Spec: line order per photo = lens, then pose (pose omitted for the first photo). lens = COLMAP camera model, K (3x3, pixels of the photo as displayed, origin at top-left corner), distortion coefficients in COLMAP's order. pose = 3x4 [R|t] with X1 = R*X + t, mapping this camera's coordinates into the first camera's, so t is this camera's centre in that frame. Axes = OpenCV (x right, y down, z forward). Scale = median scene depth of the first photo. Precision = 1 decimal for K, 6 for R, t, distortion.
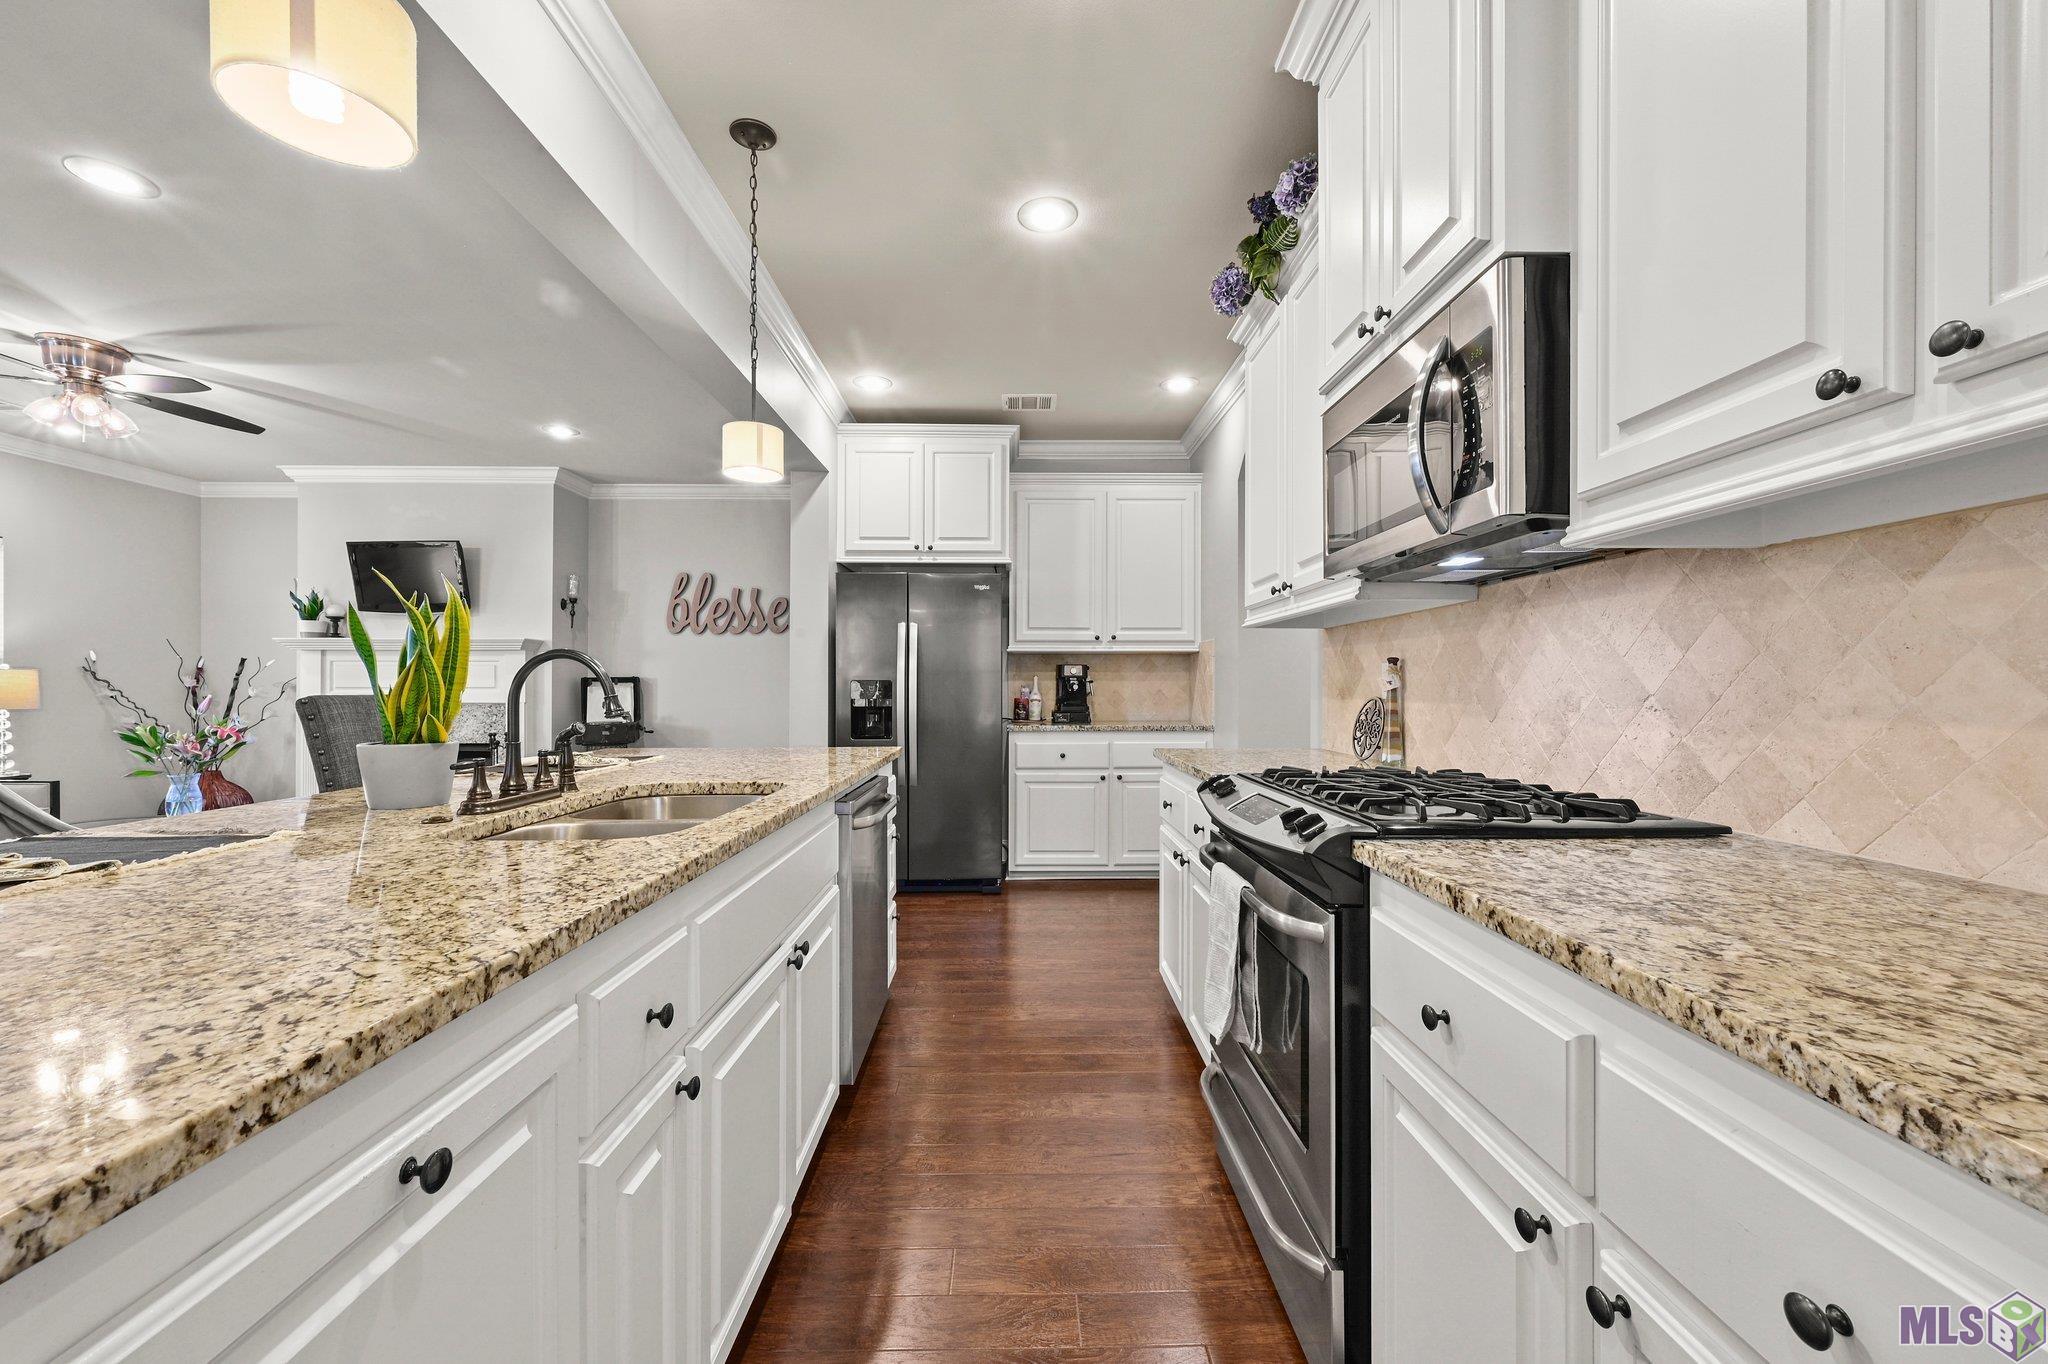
lens RADIAL K [[810.5, 0, 1025.3], [0, 810.5, 688.1], [0, 0, 1]] dist [0.001233, -0.000371]
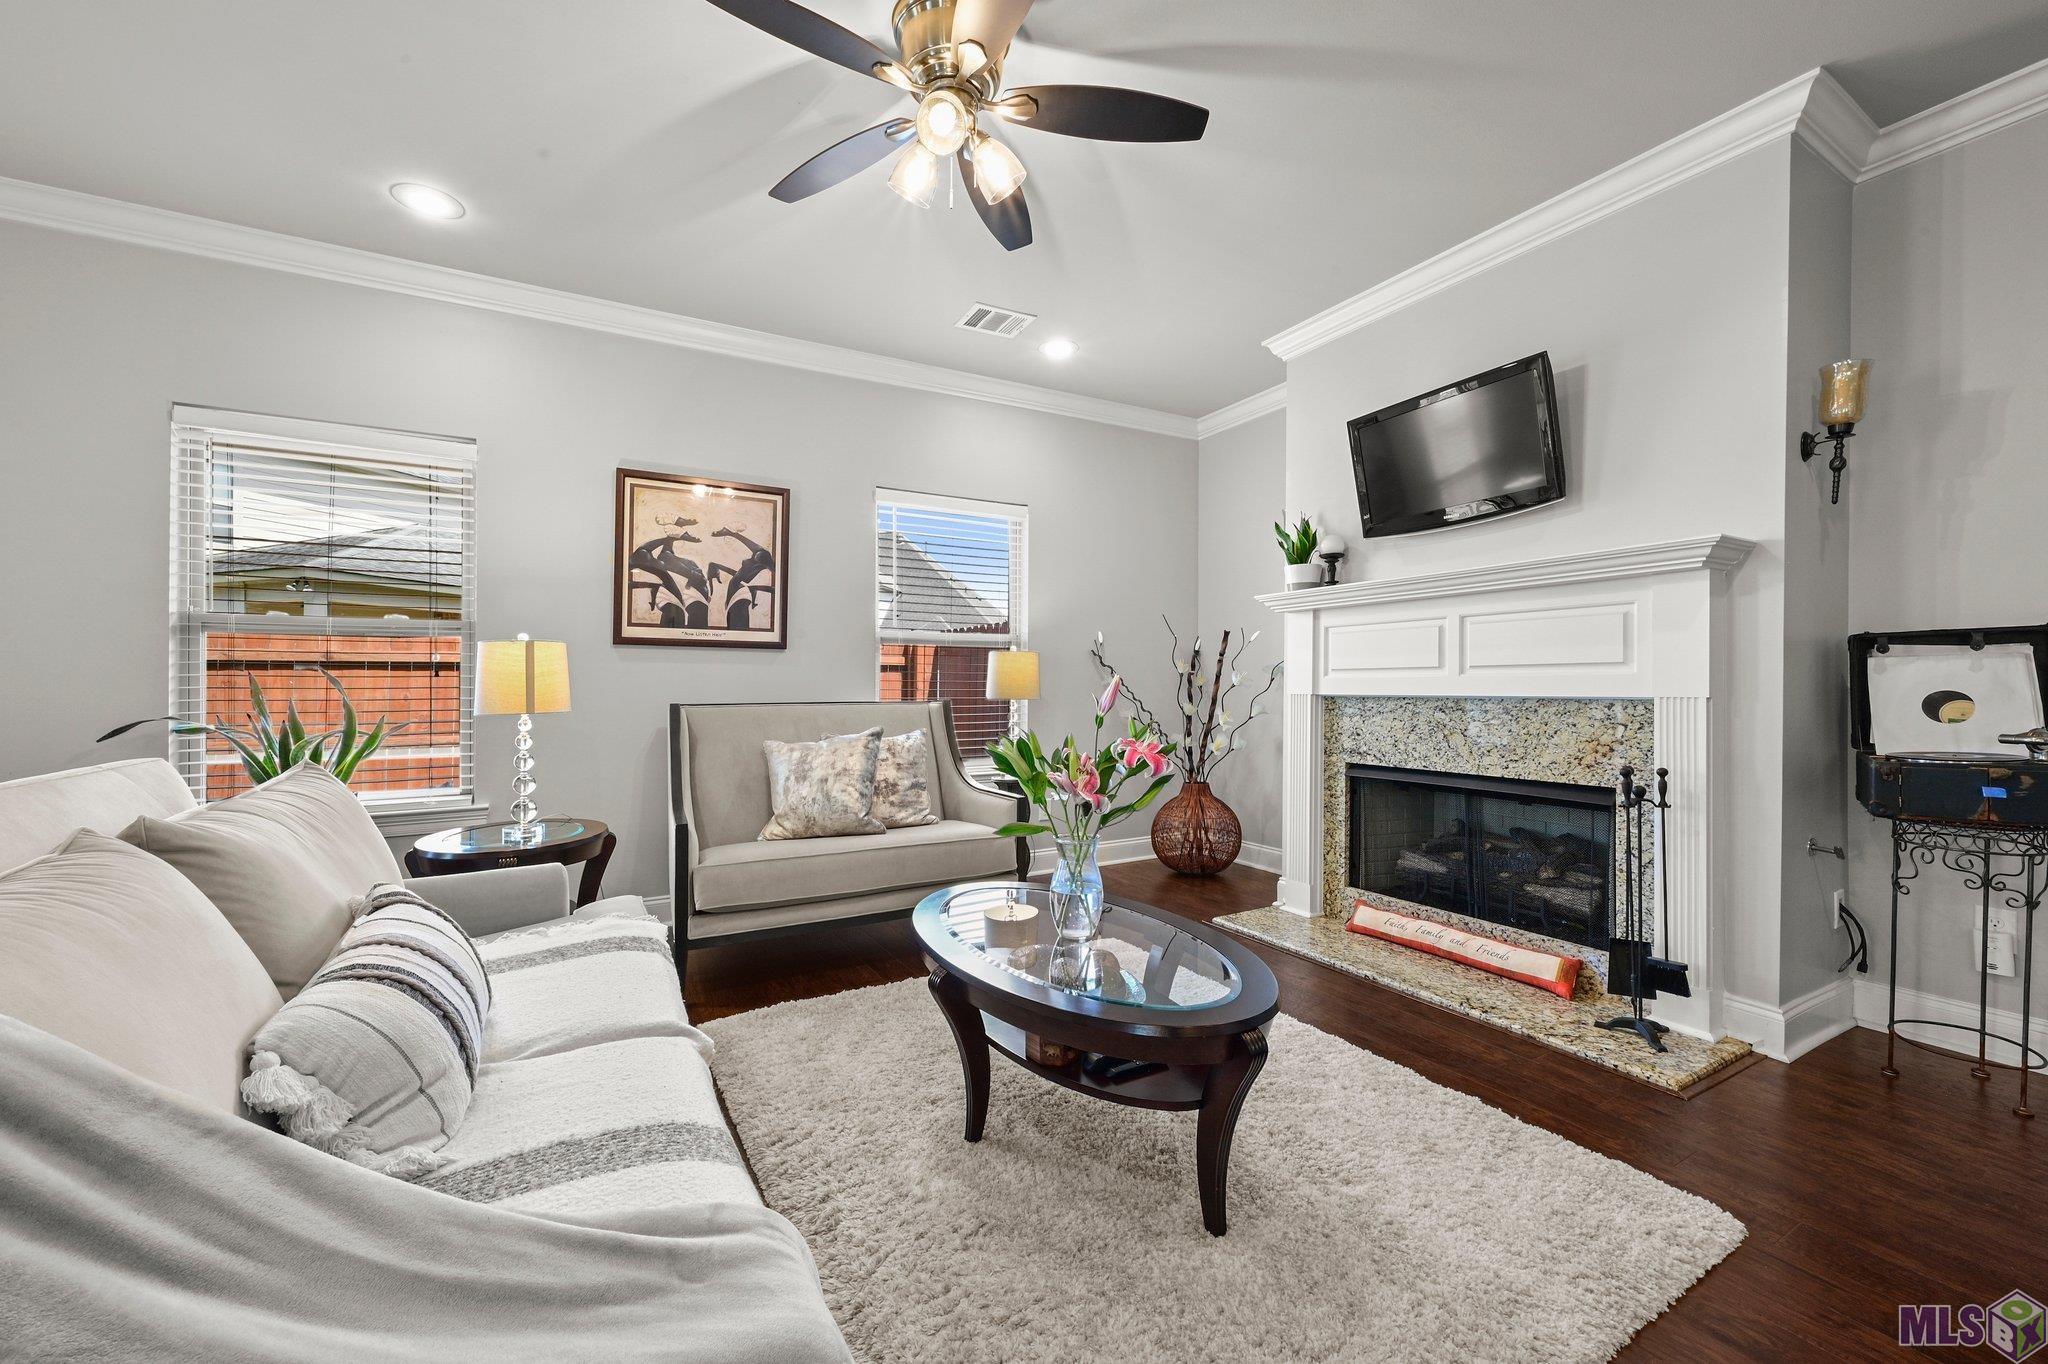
lens RADIAL K [[810.5, 0, 1024.3], [0, 810.5, 677.2], [0, 0, 1]] dist [0.001233, -0.000371]
pose [[0.484672, -0.012830, -0.874602, -1.046357], [0.006117, 0.999918, -0.011278, 0.025247], [0.874674, 0.000116, 0.484711, 1.219237]]
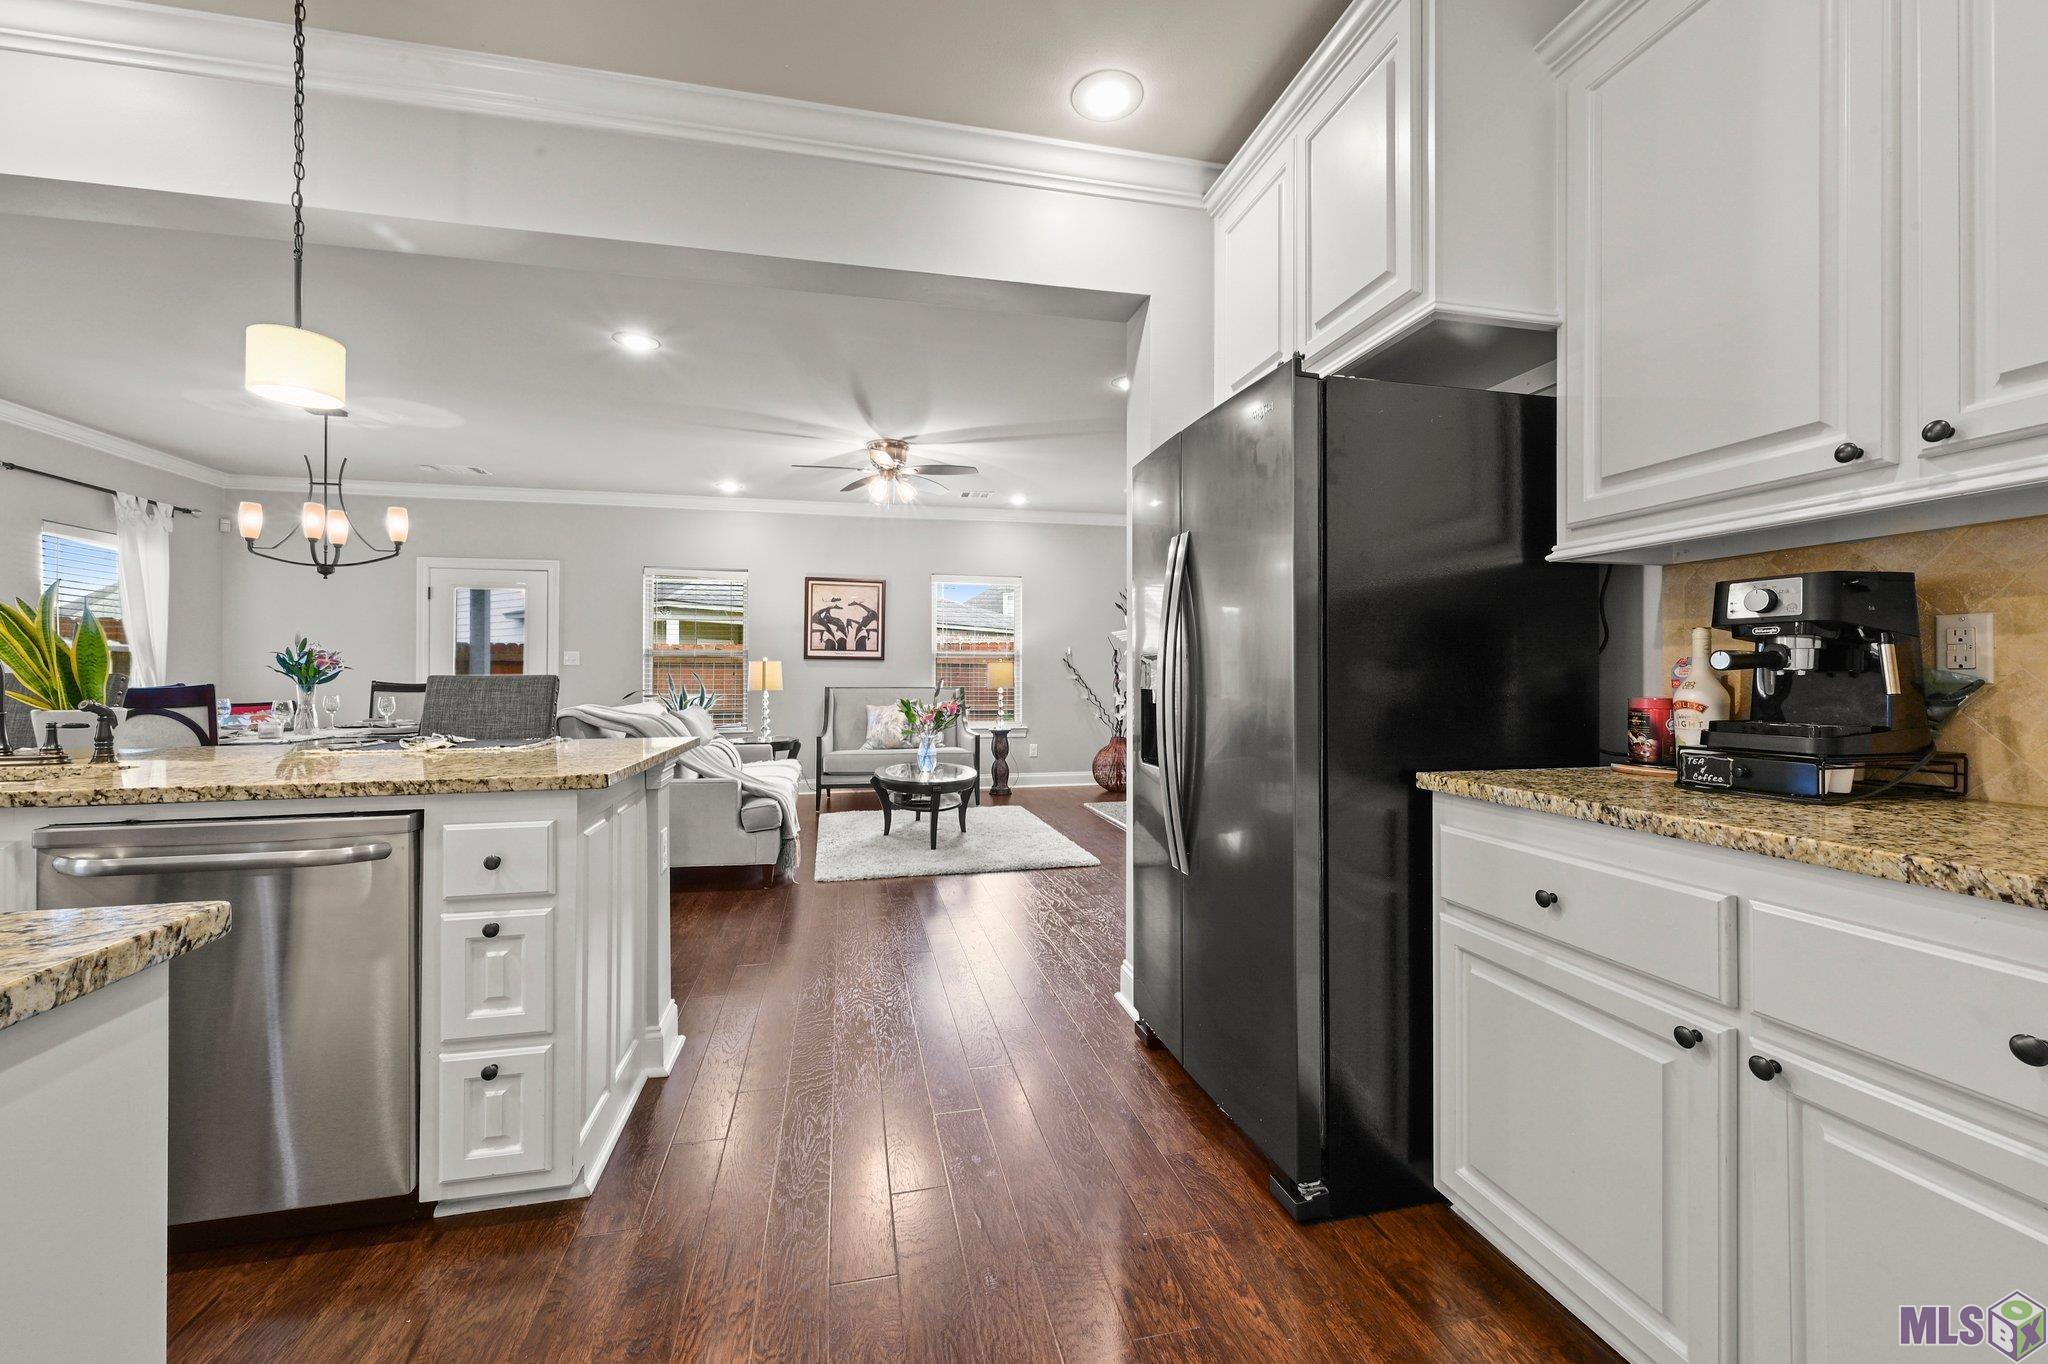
lens RADIAL K [[810.5, 0, 1022.3], [0, 810.5, 675.2], [0, 0, 1]] dist [0.001233, -0.000371]
pose [[0.209206, -0.000468, -0.977871, 0.565621], [-0.000556, 1.000000, -0.000597, 0.009224], [0.977871, 0.000668, 0.209206, 1.449991]]
